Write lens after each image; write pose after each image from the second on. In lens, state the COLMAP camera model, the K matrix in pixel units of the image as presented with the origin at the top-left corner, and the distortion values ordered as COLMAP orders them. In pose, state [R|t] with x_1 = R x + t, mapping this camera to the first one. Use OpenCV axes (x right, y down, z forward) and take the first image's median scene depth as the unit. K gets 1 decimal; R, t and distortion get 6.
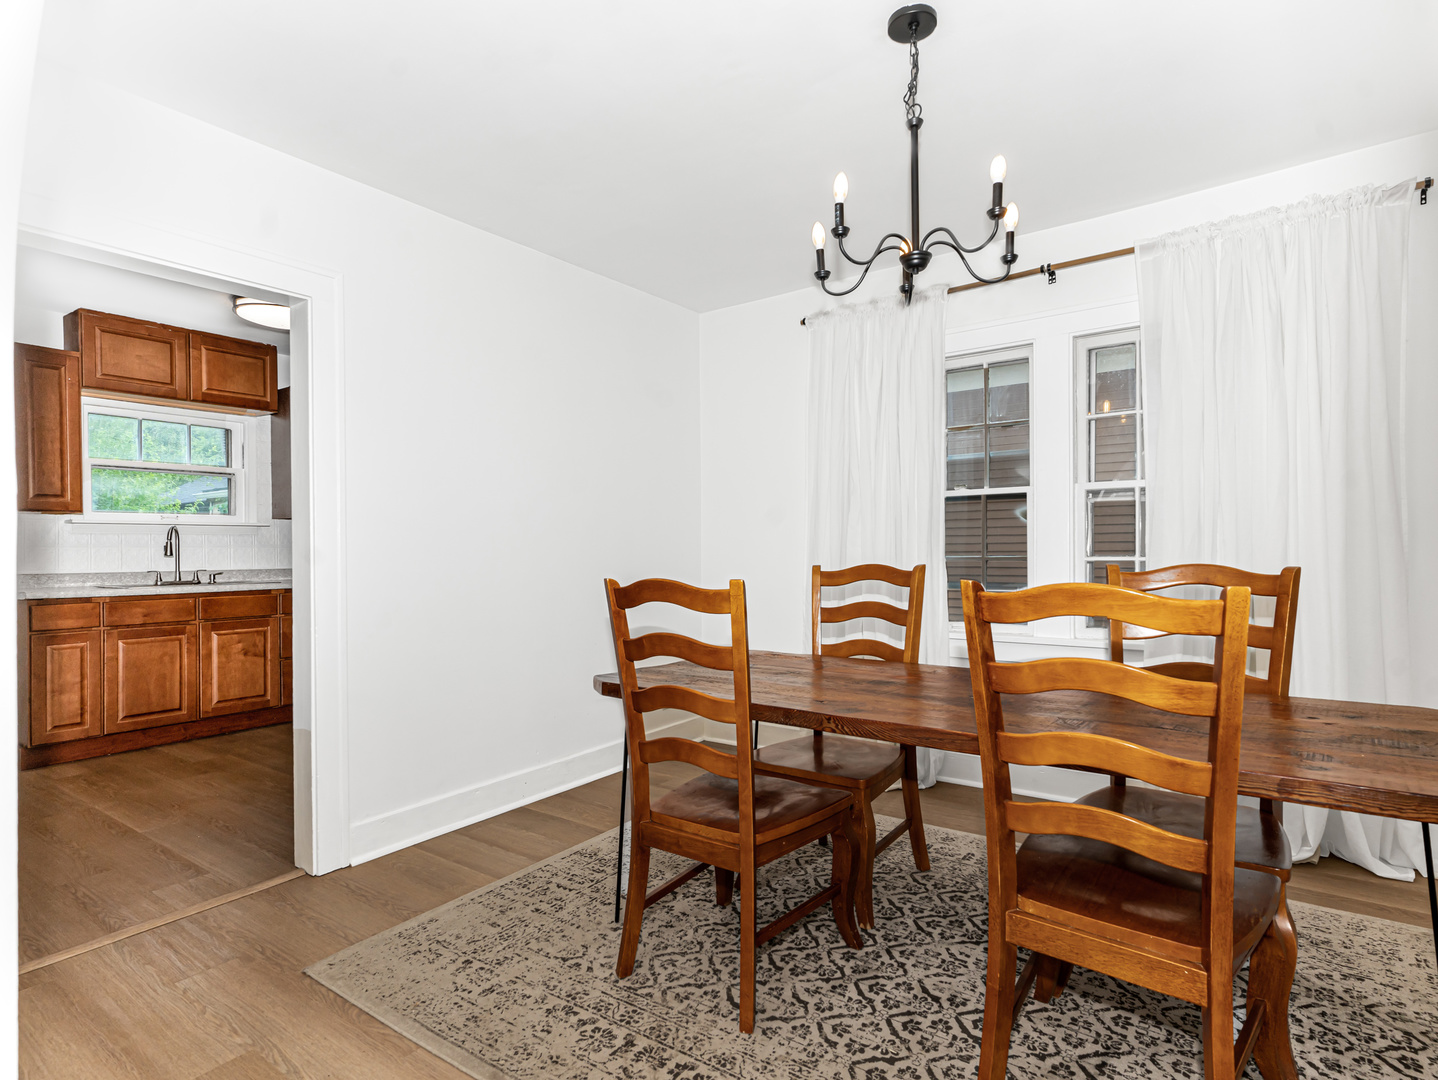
lens RADIAL K [[768.3, 0, 719.2], [0, 768.3, 547.3], [0, 0, 1]] dist [0.012972, 0.001067]
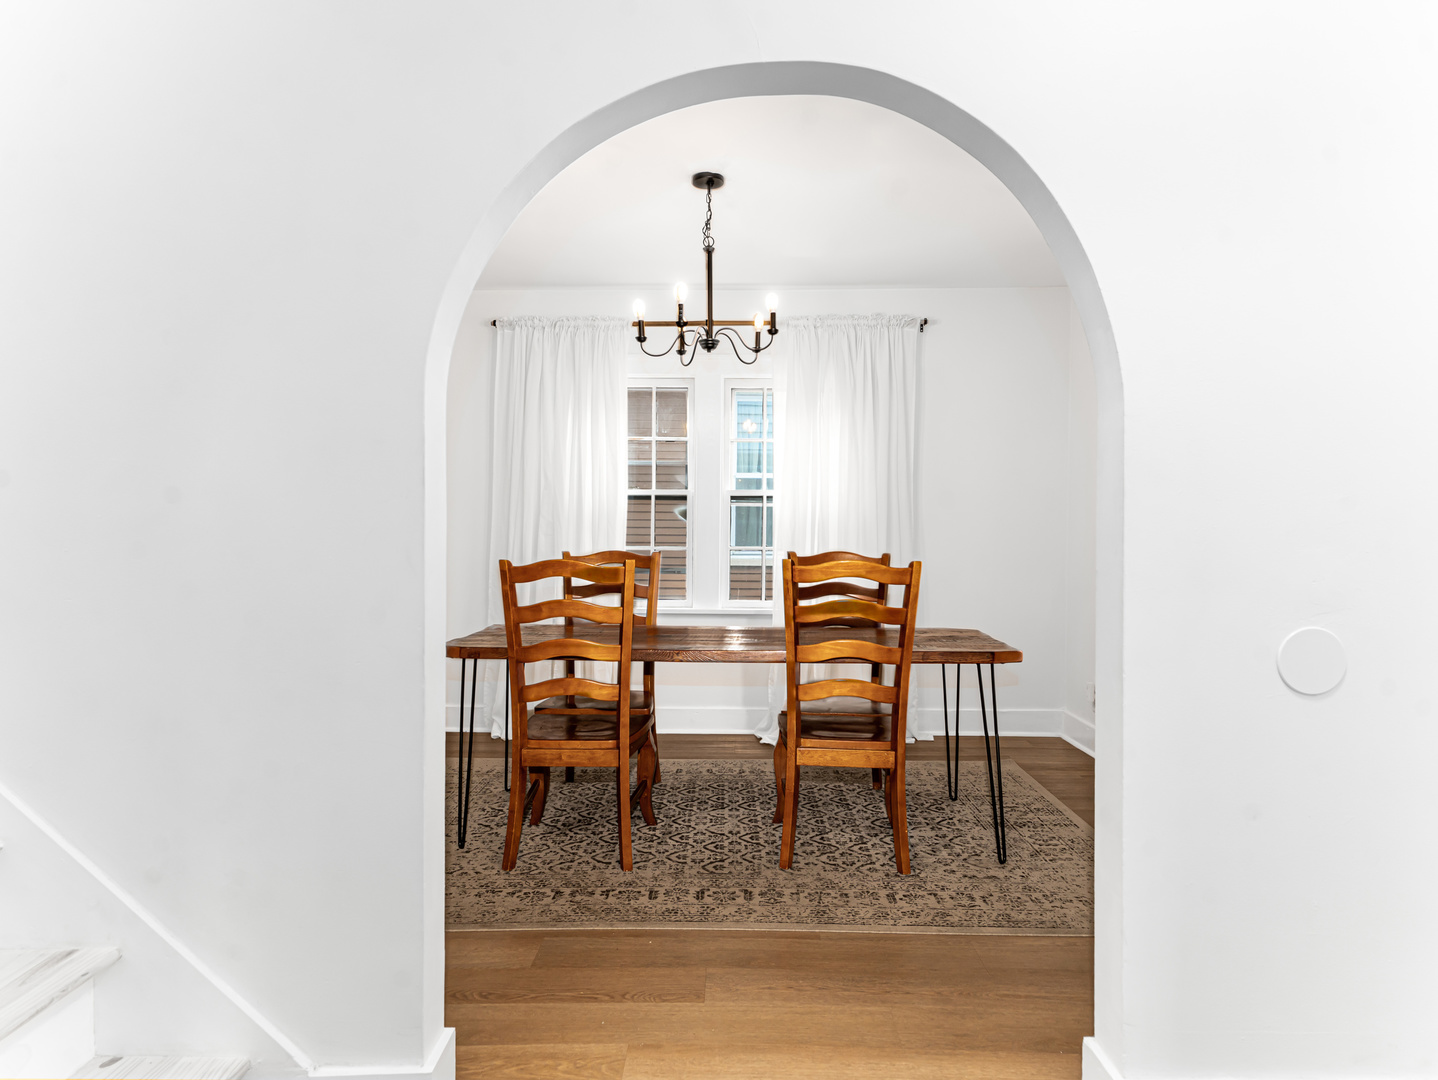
lens RADIAL K [[913.5, 0, 717.3], [0, 913.5, 544.4], [0, 0, 1]] dist [0.004122, 0.000601]
pose [[0.818103, 0.008958, 0.575002, -0.440882], [-0.014159, 0.999889, 0.004567, 0.002671], [-0.574897, -0.011878, 0.818139, -0.265159]]
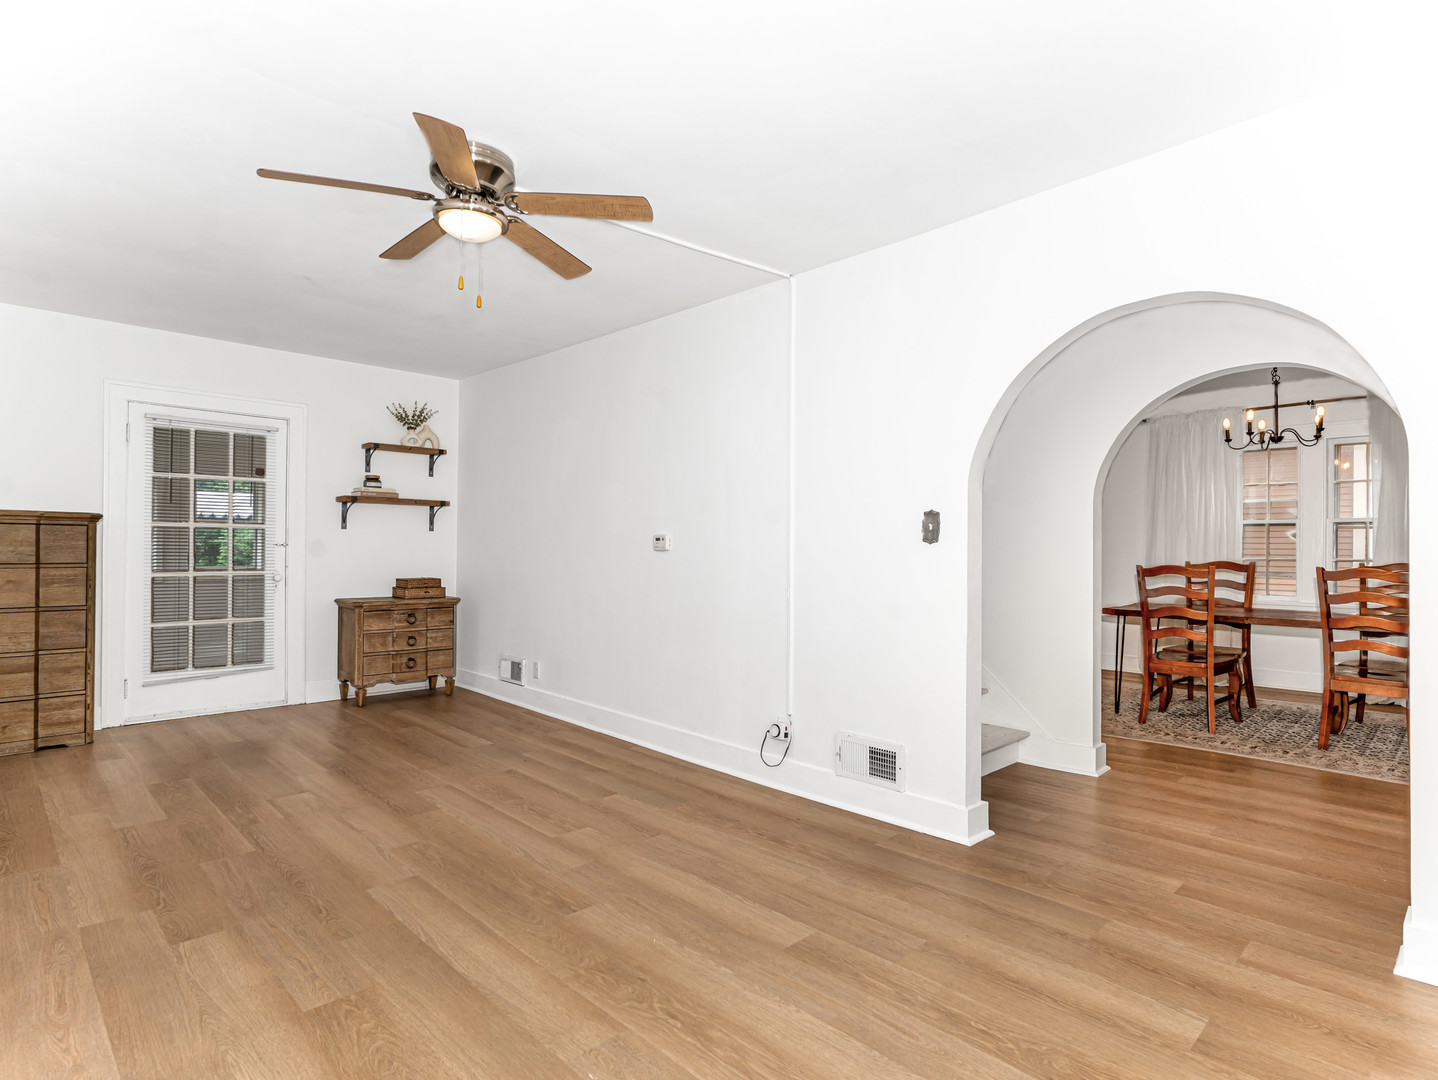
lens RADIAL K [[759.1, 0, 719.0], [0, 759.1, 540.0], [0, 0, 1]] dist [-0.000806, 0.000170]
pose [[0.985512, 0.011415, -0.169220, -0.655385], [-0.011691, 0.999931, -0.000638, -0.014334], [0.169202, 0.002607, 0.985578, -1.019675]]
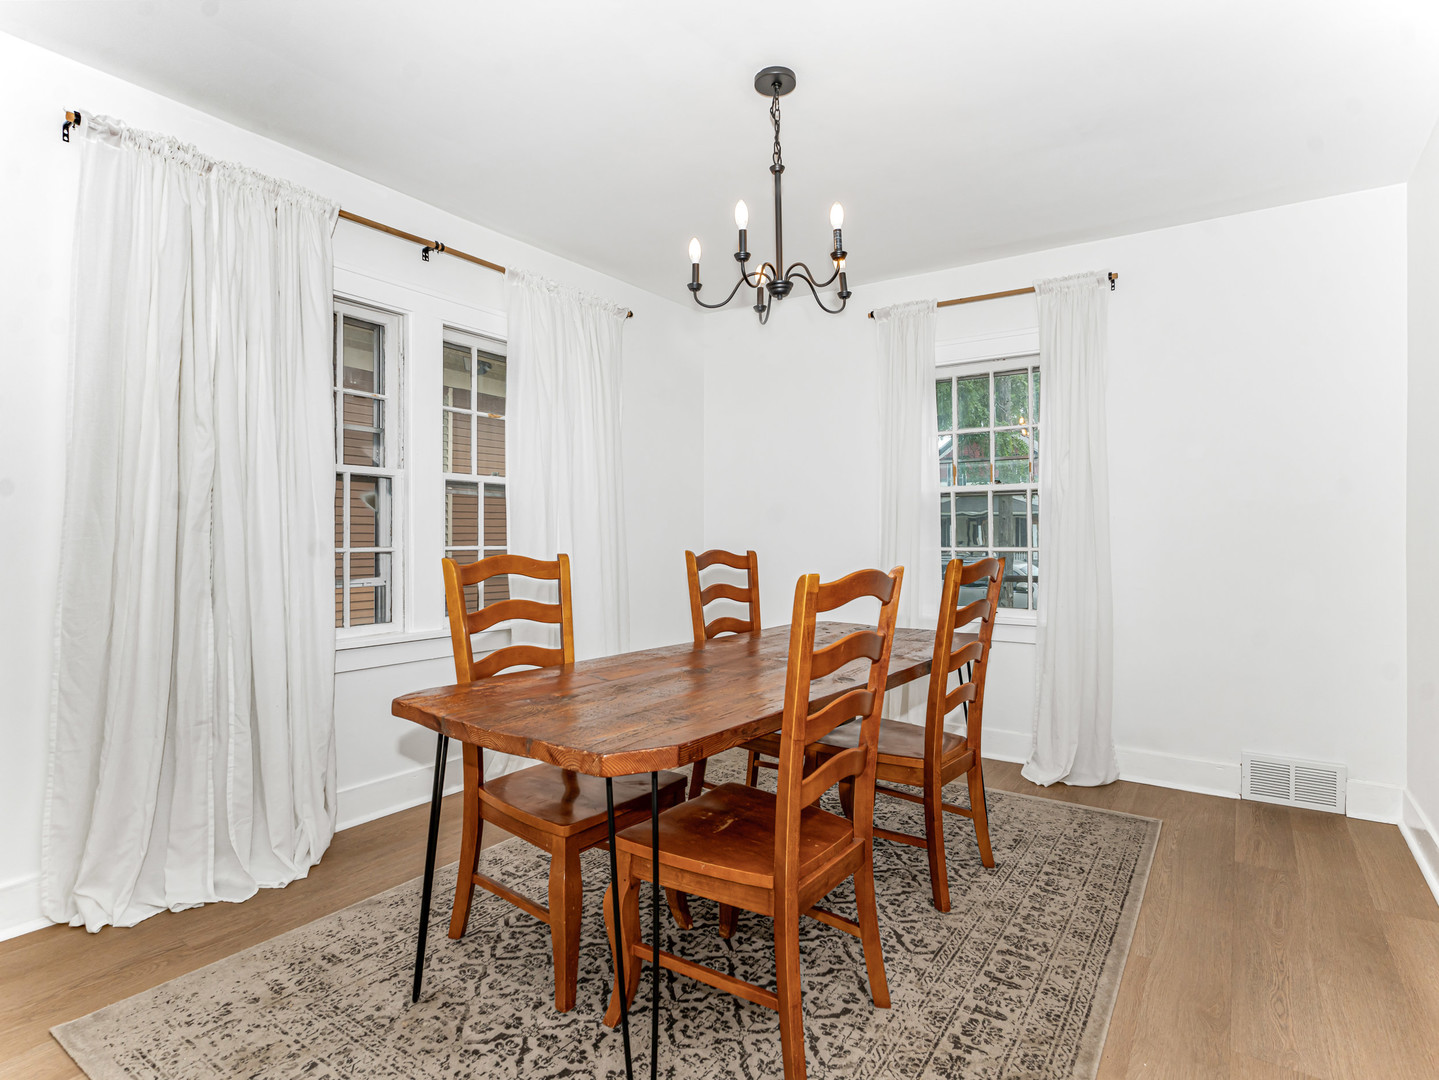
lens RADIAL K [[759.7, 0, 719.5], [0, 759.7, 540.0], [0, 0, 1]] dist [-0.000806, 0.000170]
pose [[-0.023146, 0.006765, 0.999709, -0.524358], [-0.003332, 0.999971, -0.006843, 0.008924], [-0.999727, -0.003490, -0.023123, 0.673037]]
